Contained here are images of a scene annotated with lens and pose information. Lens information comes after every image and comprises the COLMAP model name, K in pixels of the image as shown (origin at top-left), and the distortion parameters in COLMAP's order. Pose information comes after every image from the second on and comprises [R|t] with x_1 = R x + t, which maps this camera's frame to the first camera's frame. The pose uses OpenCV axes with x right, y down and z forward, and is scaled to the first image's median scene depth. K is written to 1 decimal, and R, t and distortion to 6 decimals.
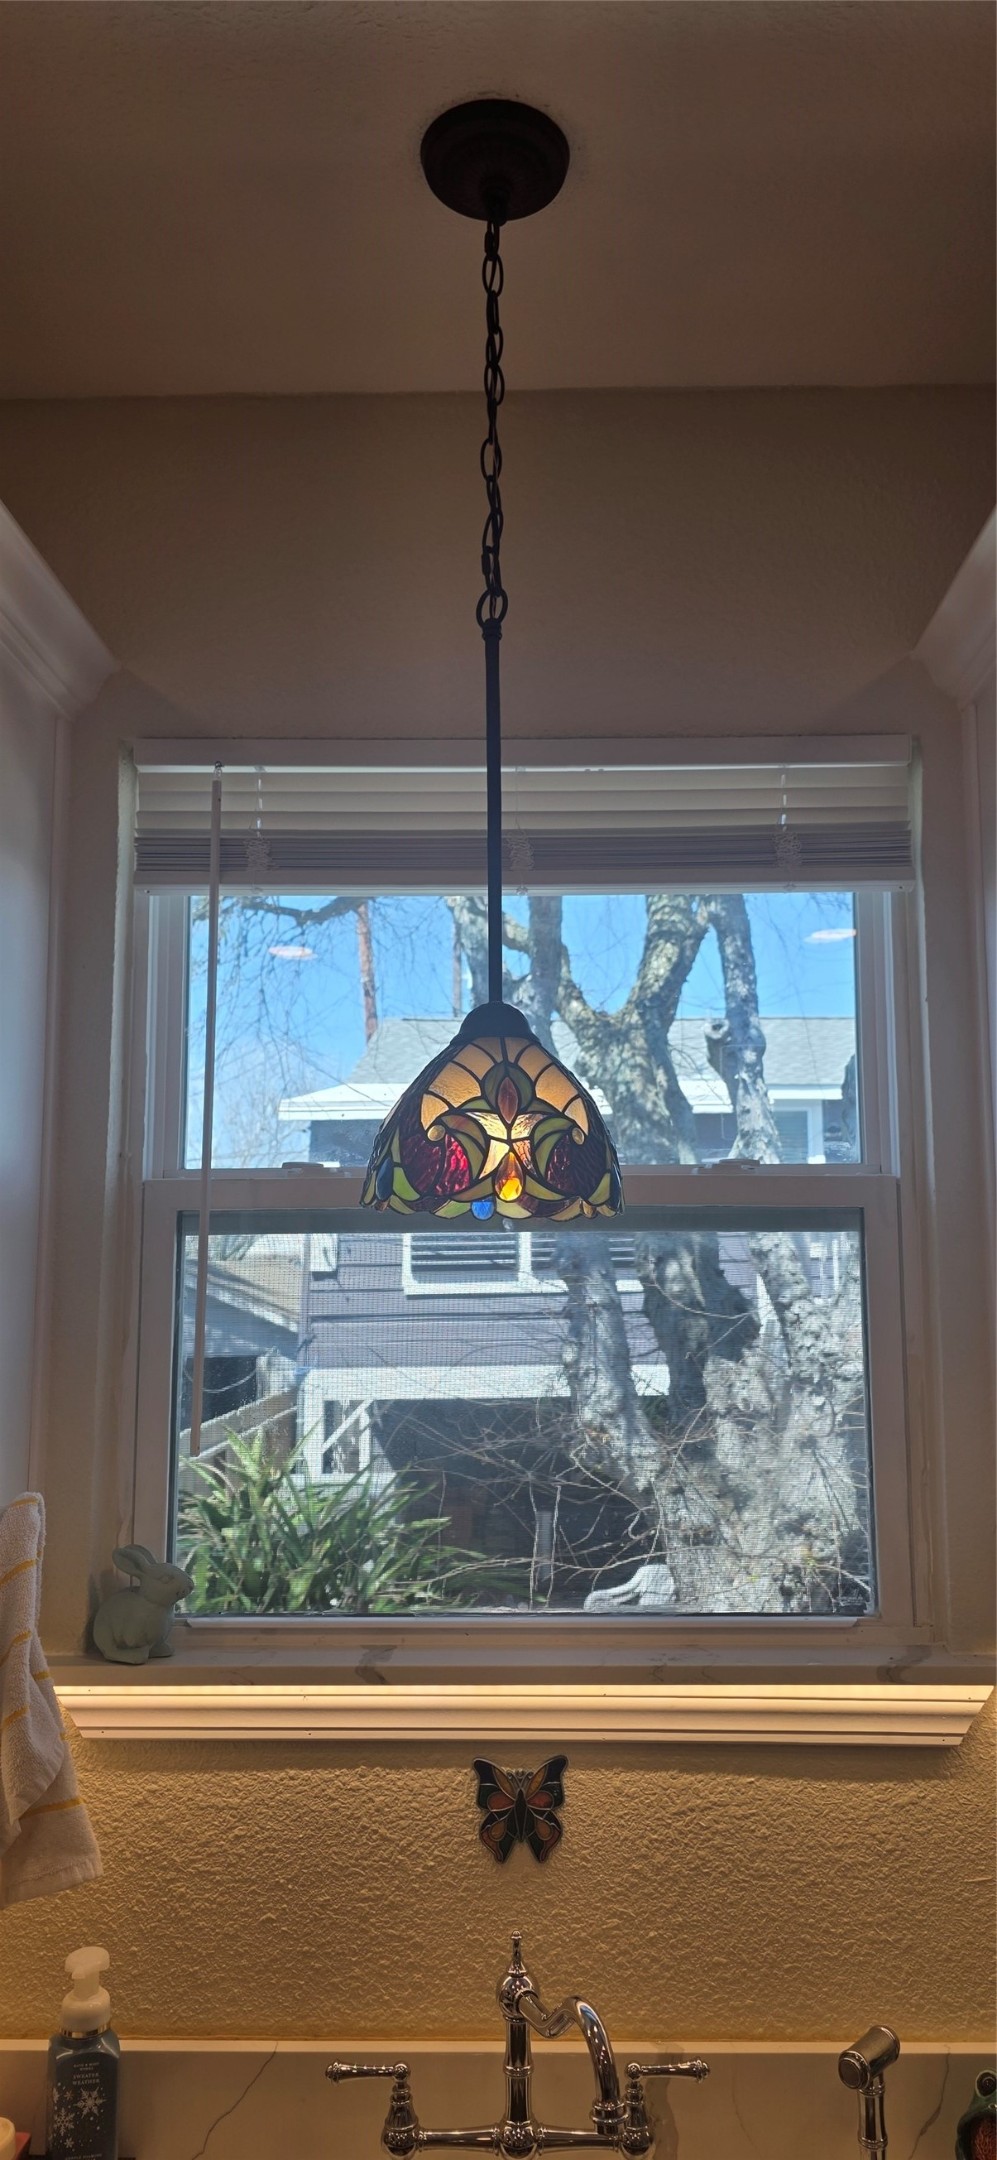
lens RADIAL K [[1484.3, 0, 498.5], [0, 1484.3, 1080.0], [0, 0, 1]] dist [0.002616, 0.000684]
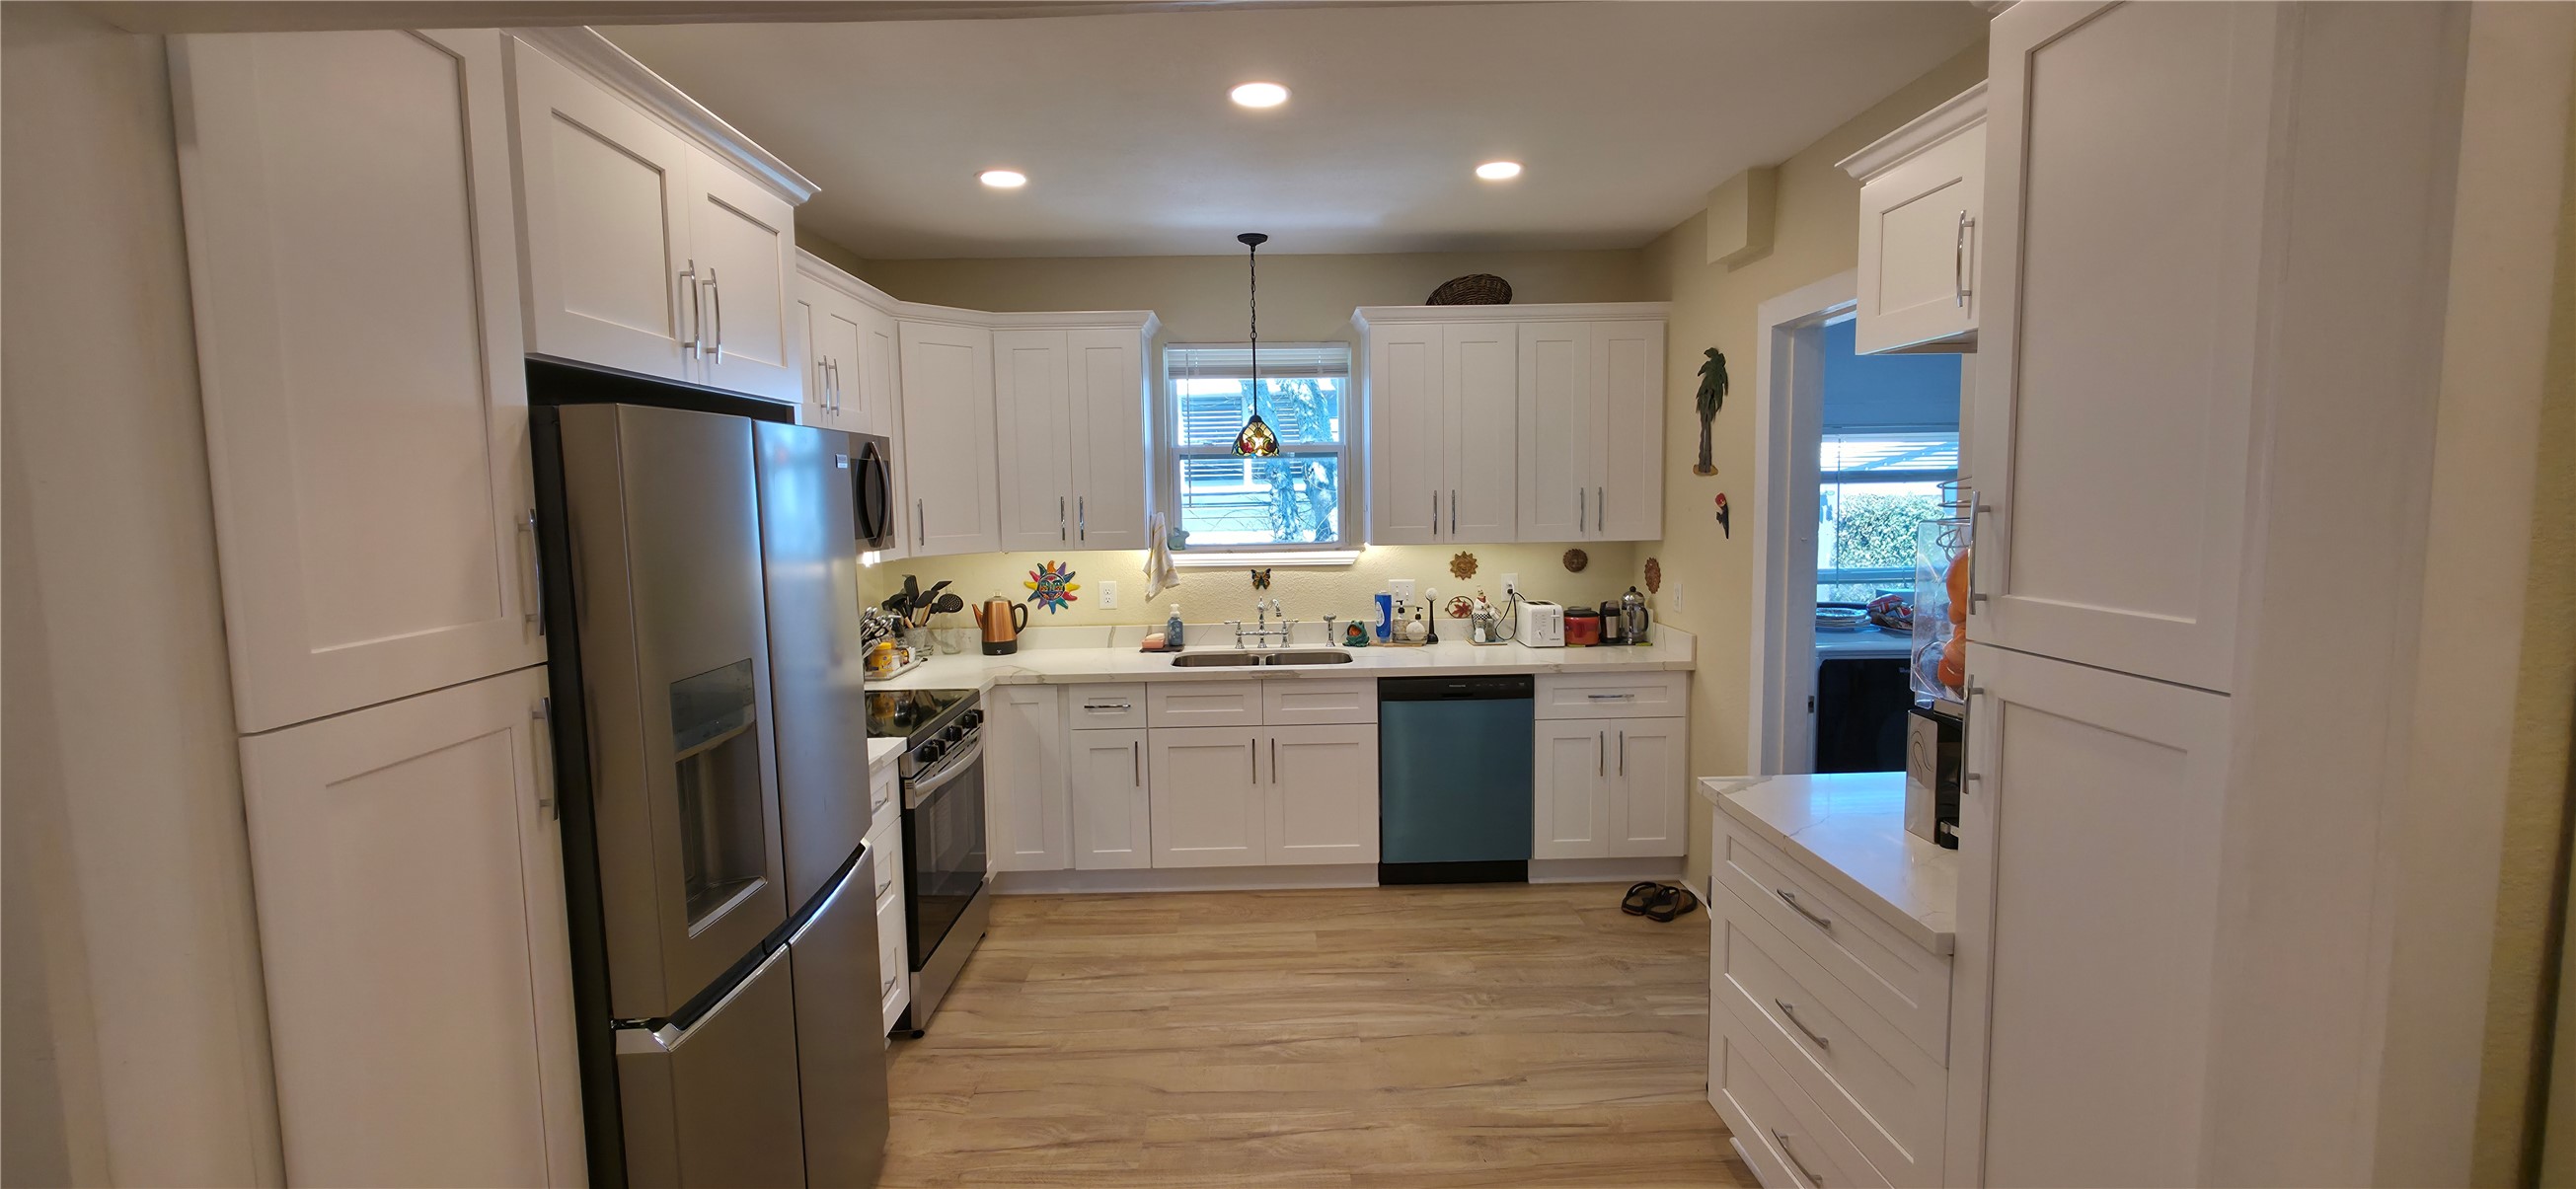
lens RADIAL K [[1043.7, 0, 1268.9], [0, 1043.7, 580.4], [0, 0, 1]] dist [0.002586, 0.000487]
pose [[0.998940, -0.018616, 0.042095, -0.093737], [0.009003, 0.975918, 0.217950, -0.219418], [-0.045139, -0.217340, 0.975052, -2.090714]]
